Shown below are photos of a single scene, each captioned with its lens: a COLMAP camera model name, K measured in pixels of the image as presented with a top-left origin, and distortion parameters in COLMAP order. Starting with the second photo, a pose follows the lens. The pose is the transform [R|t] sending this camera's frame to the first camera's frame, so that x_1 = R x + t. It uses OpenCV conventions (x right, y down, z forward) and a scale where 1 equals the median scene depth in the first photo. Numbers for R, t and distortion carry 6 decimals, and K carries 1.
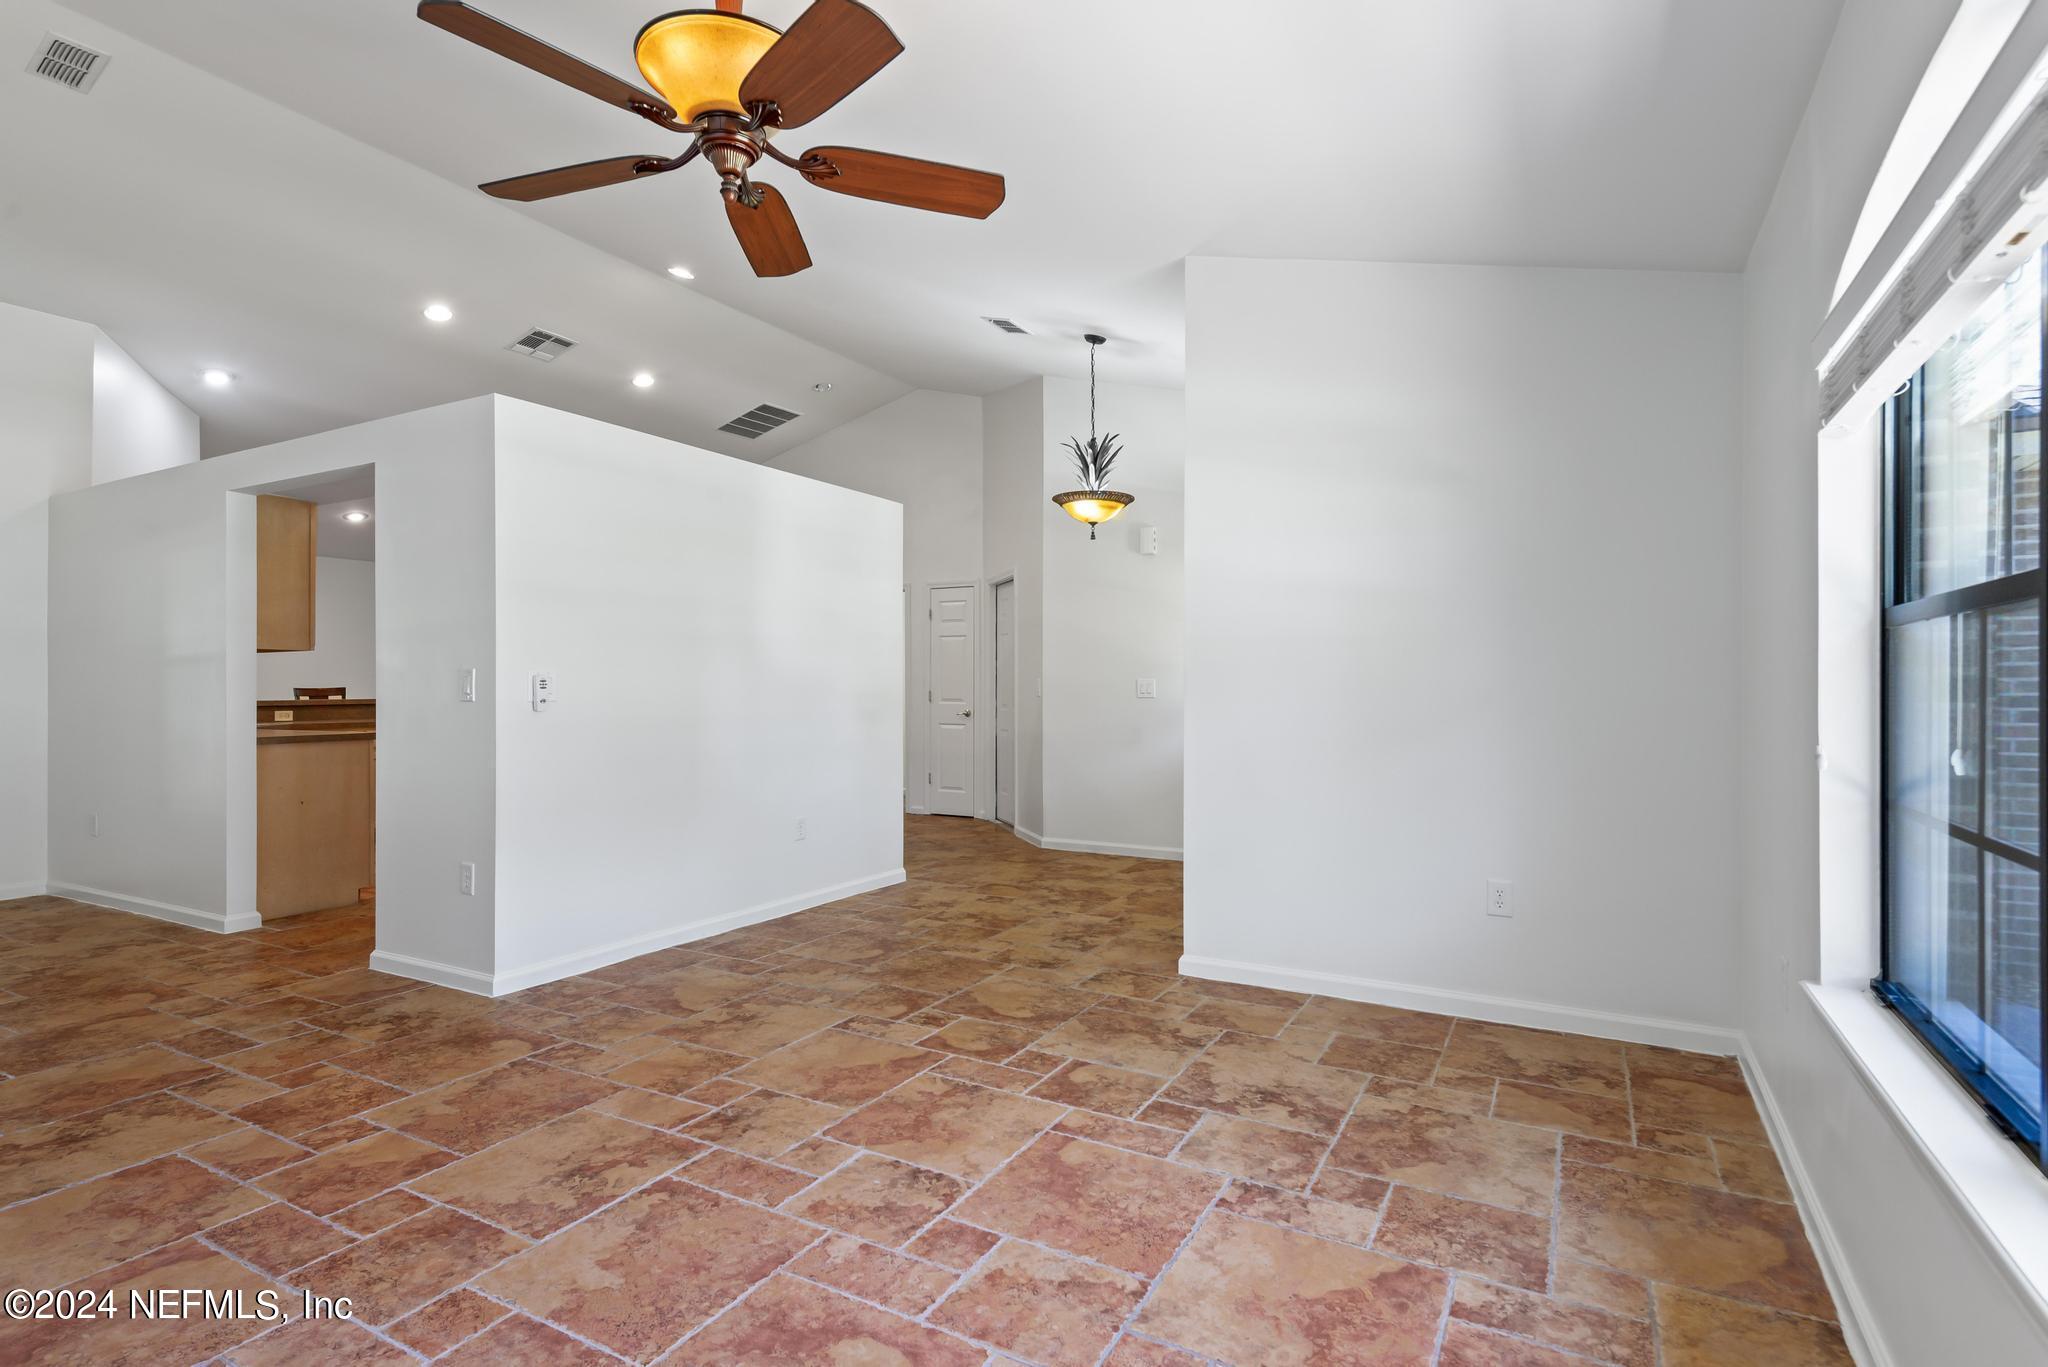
lens RADIAL K [[1010.3, 0, 998.3], [0, 1010.3, 693.8], [0, 0, 1]] dist [0.014837, -0.004104]
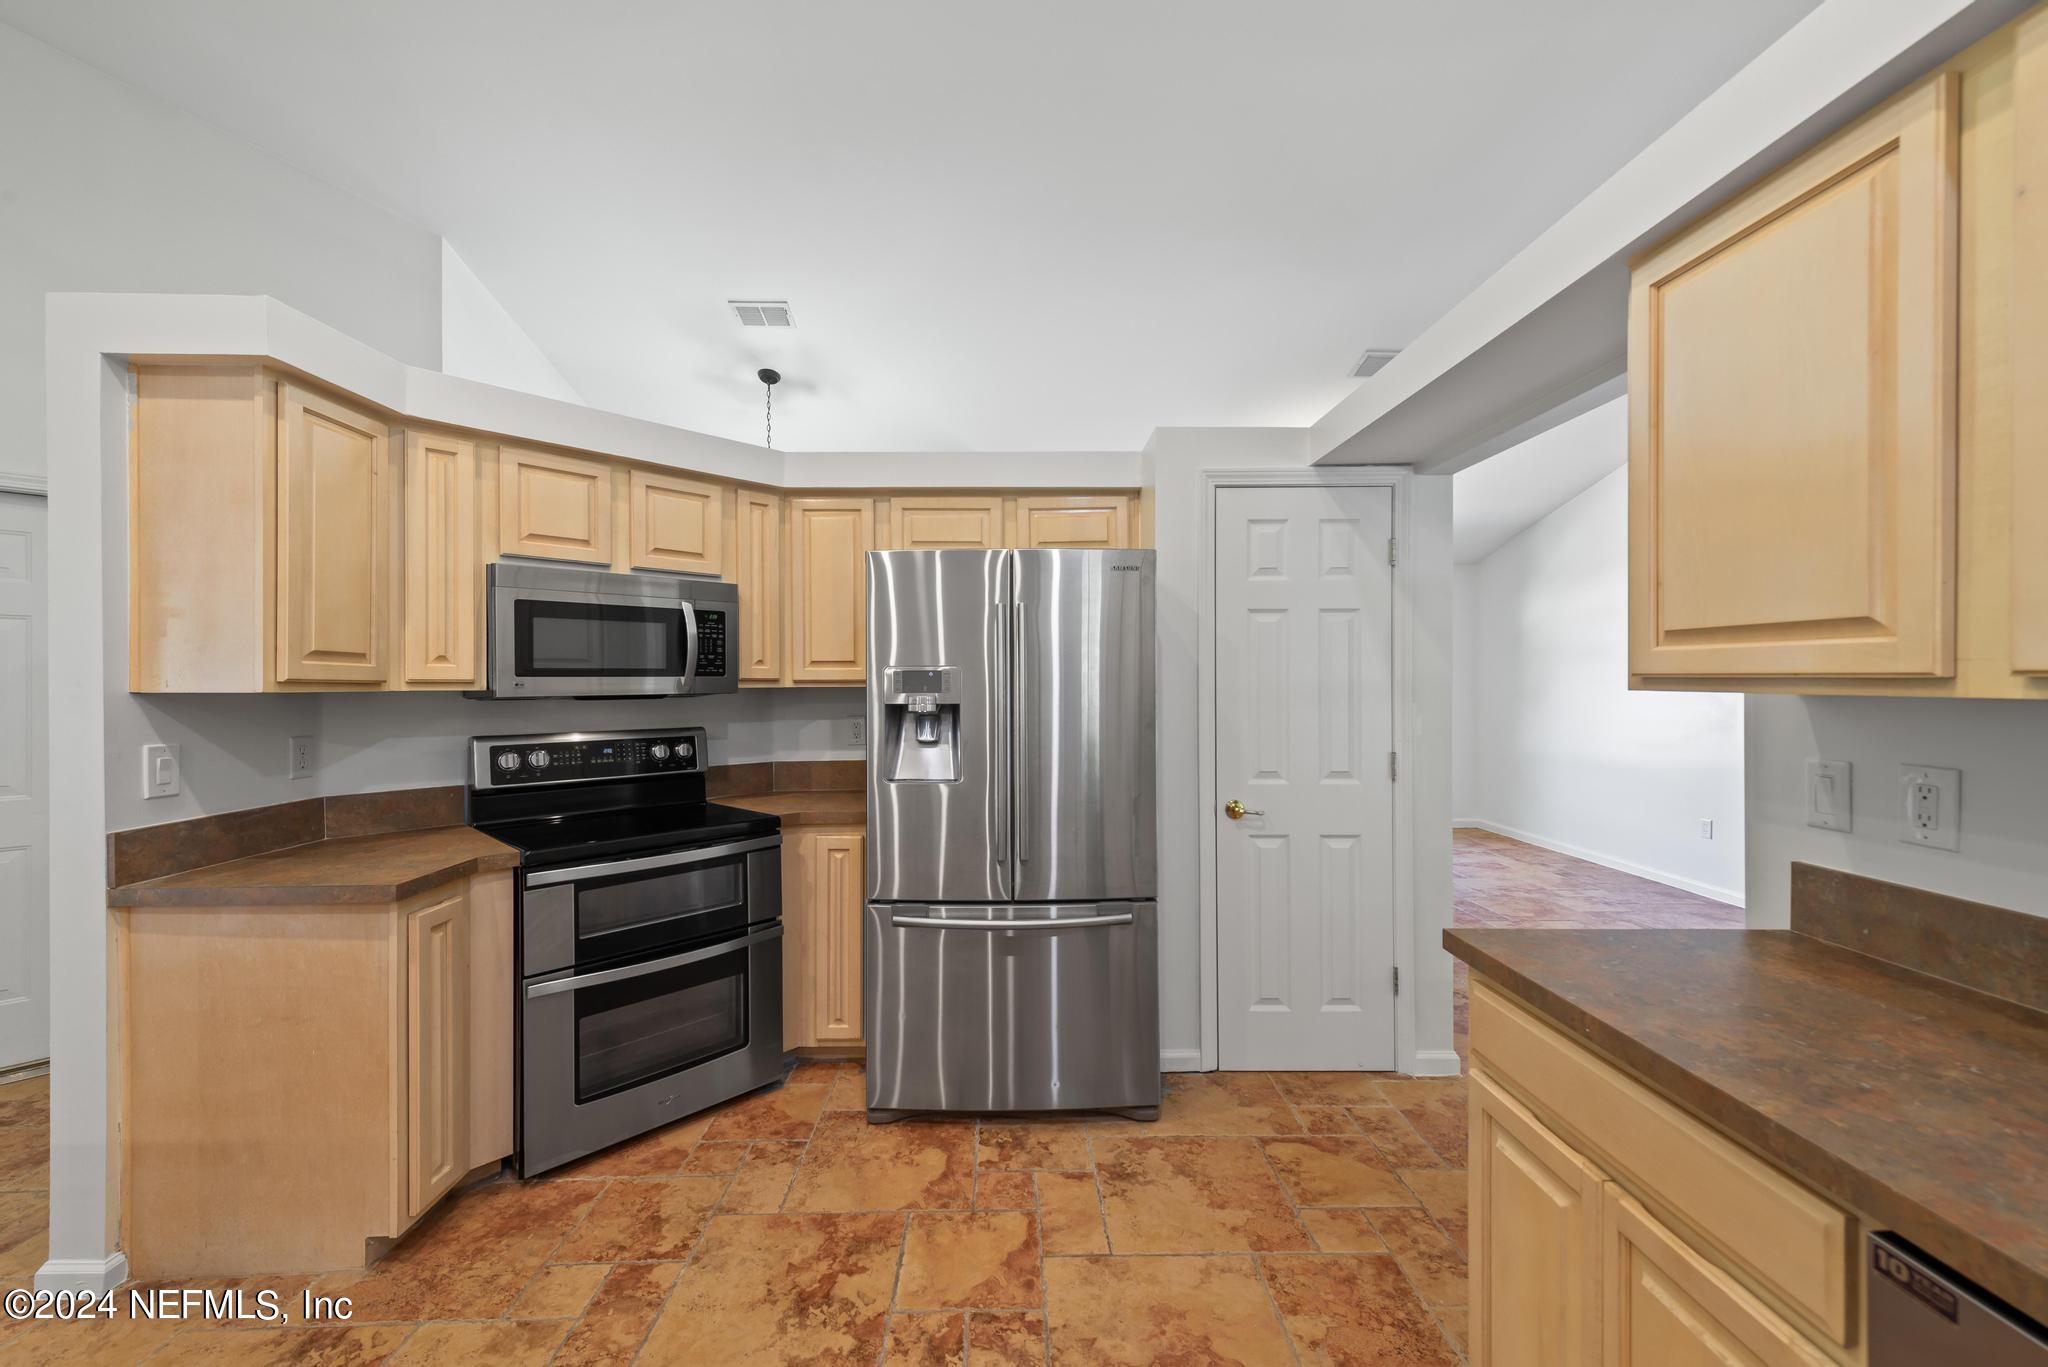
lens RADIAL K [[810.9, 0, 1007.5], [0, 810.9, 683.7], [0, 0, 1]] dist [0.015064, -0.000895]
pose [[-0.508440, 0.002333, 0.861094, -1.297310], [0.009009, 0.999956, 0.002610, -0.074265], [-0.861050, 0.009085, -0.508438, 2.138325]]
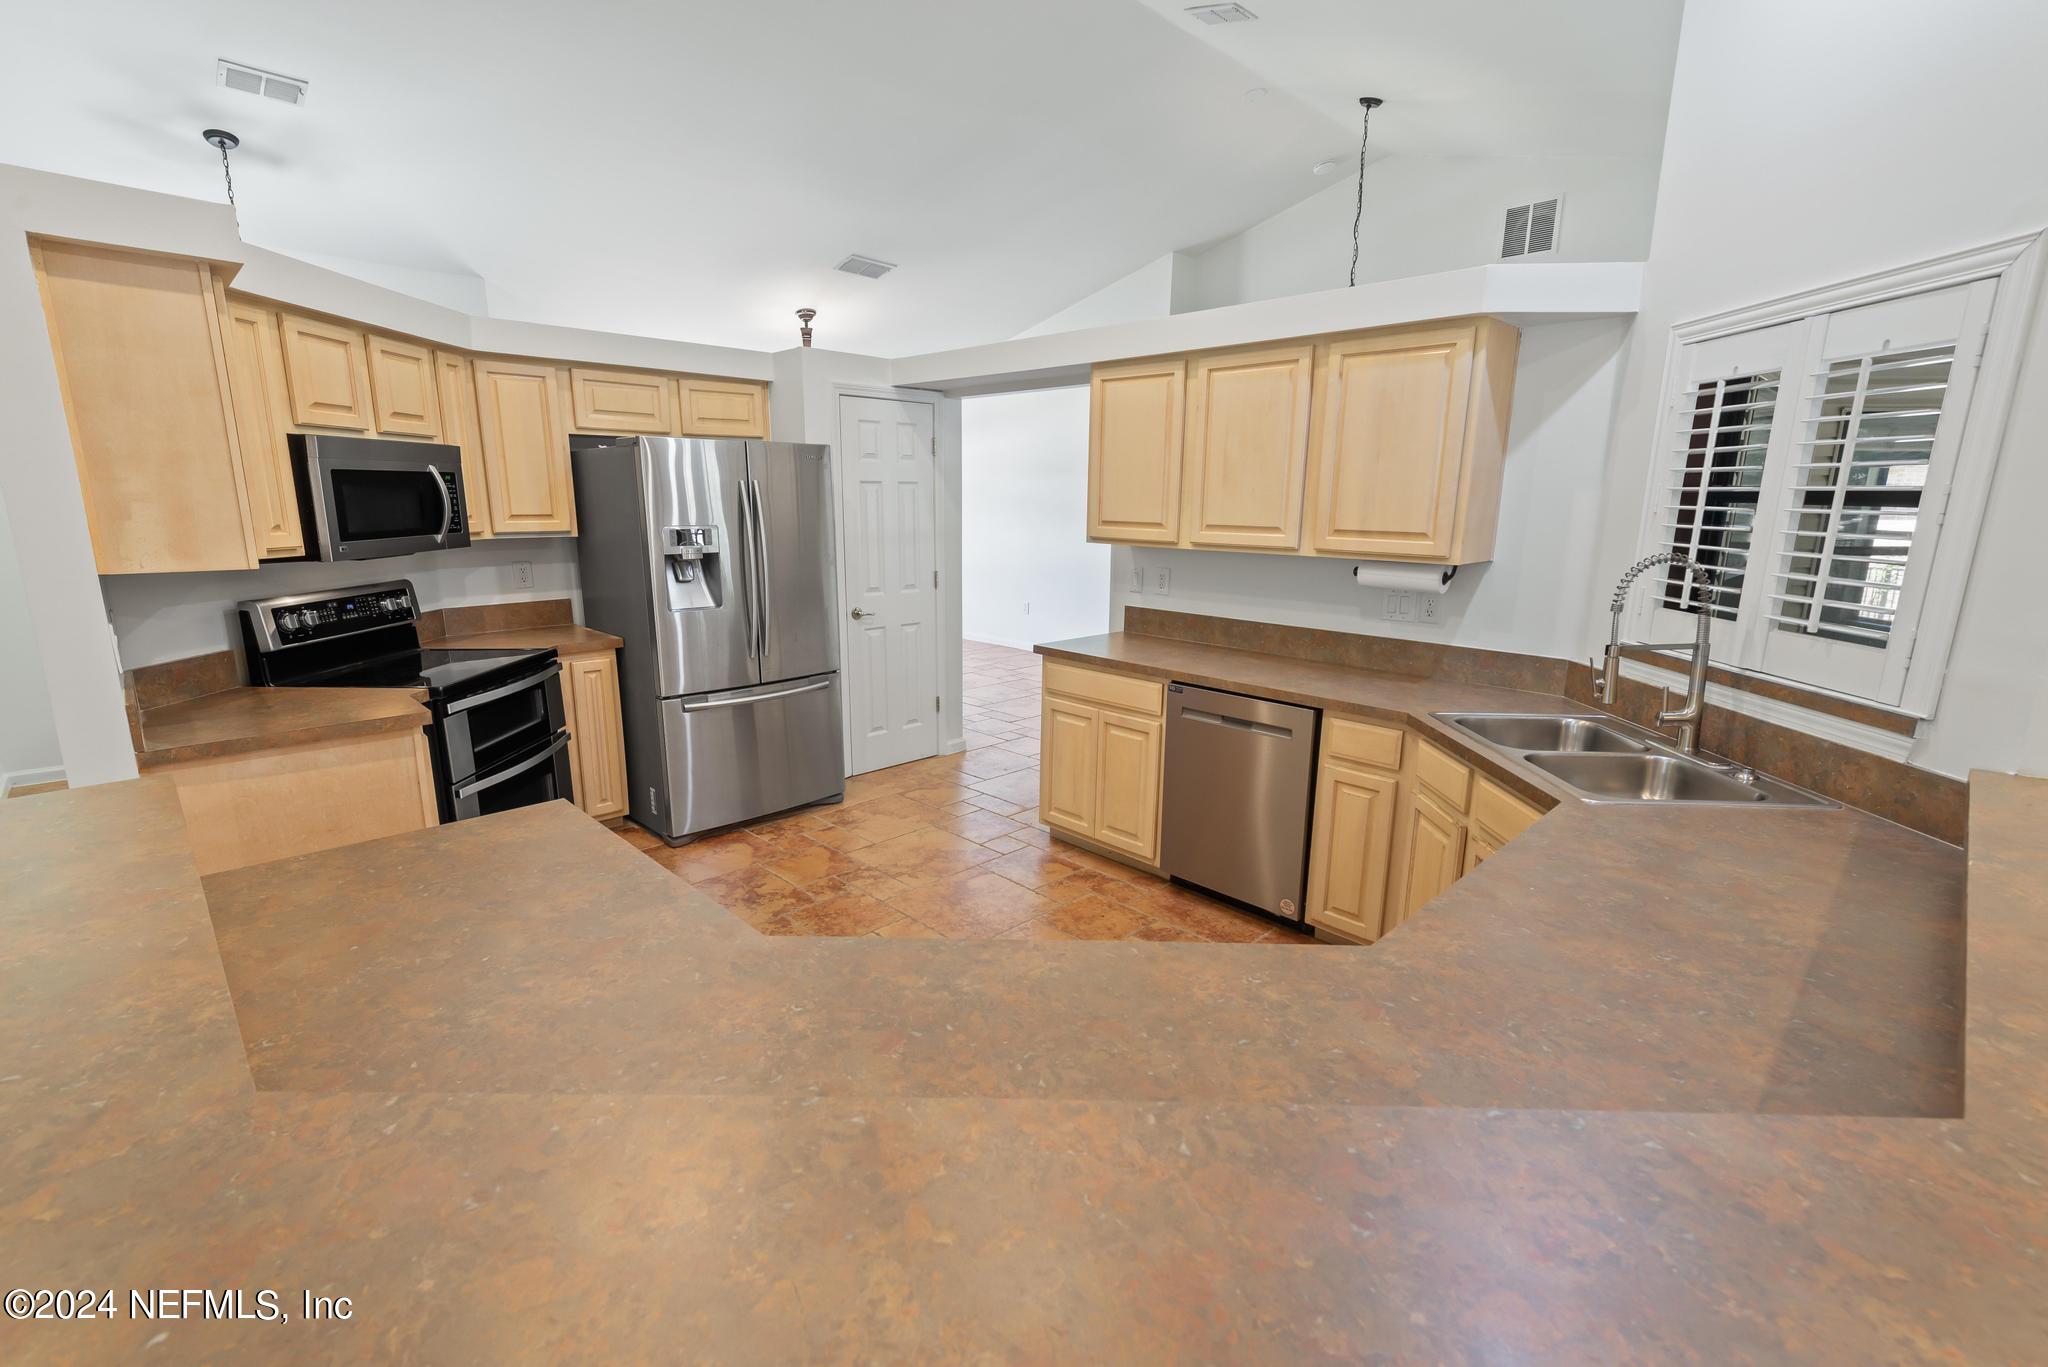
lens RADIAL K [[902.5, 0, 1012.9], [0, 902.5, 685.9], [0, 0, 1]] dist [0.019694, -0.002293]
pose [[-0.963603, -0.060353, 0.260435, -1.320696], [-0.003166, 0.976692, 0.214623, -0.140618], [-0.267318, 0.205987, -0.941334, 2.861152]]
